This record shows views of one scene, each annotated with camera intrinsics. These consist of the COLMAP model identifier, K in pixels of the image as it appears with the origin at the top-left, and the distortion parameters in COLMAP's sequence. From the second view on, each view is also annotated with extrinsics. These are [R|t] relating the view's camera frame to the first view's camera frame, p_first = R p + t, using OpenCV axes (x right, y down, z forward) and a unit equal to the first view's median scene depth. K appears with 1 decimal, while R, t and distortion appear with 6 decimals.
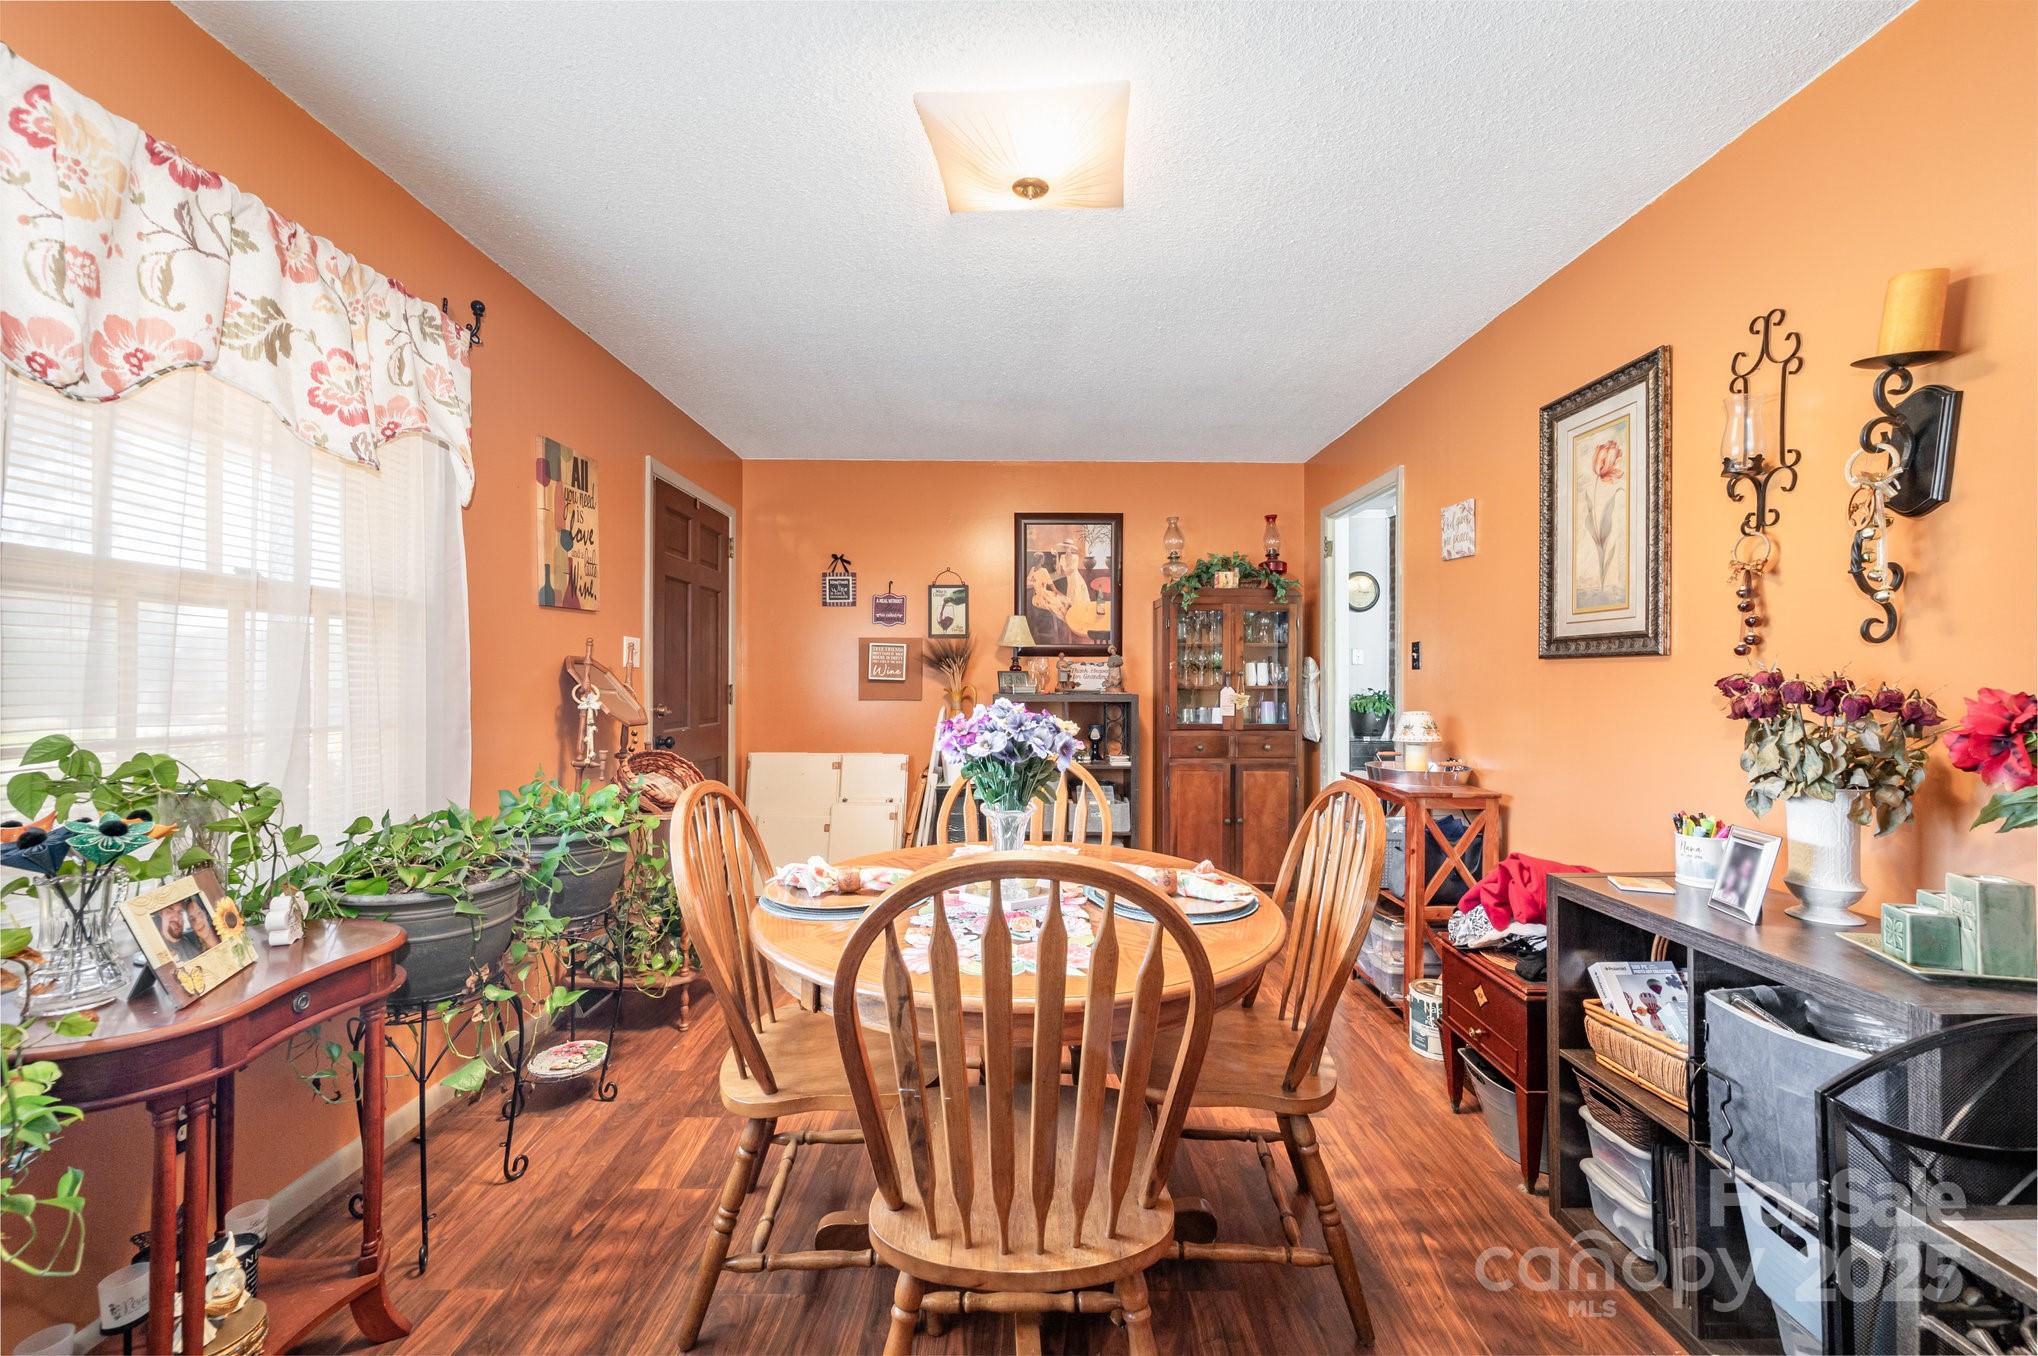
lens RADIAL K [[797.3, 0, 1016.7], [0, 797.3, 677.4], [0, 0, 1]] dist [-0.000518, -0.000478]
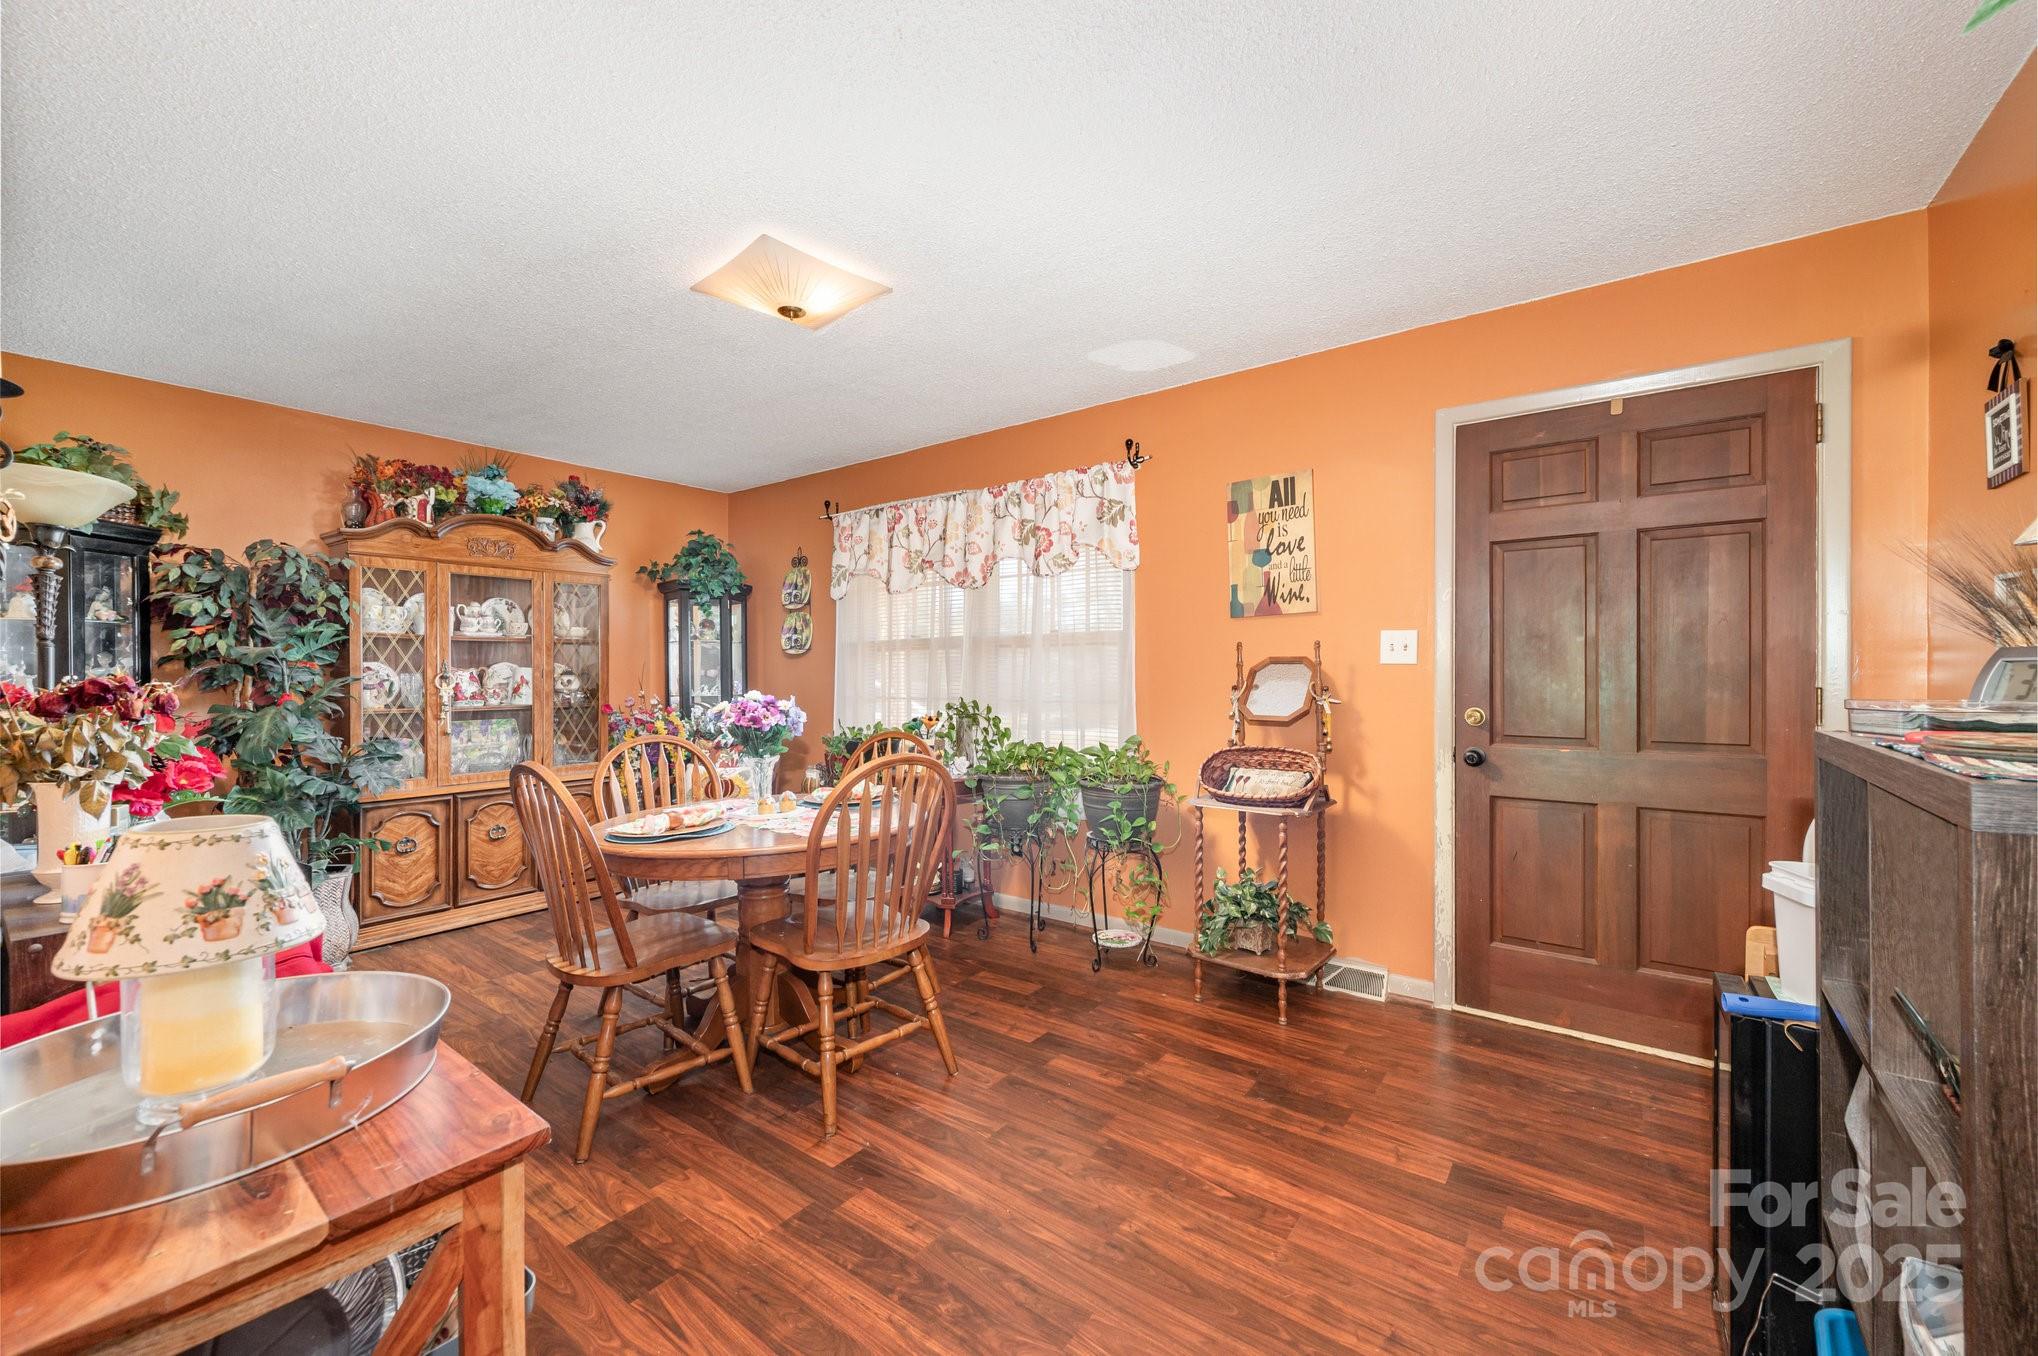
lens RADIAL K [[797.3, 0, 1021.3], [0, 797.3, 674.5], [0, 0, 1]] dist [-0.000518, -0.000478]
pose [[-0.601400, -0.000778, -0.798948, 0.570914], [0.002407, 0.999993, -0.002785, 0.000639], [0.798944, -0.003598, -0.601394, 1.406864]]
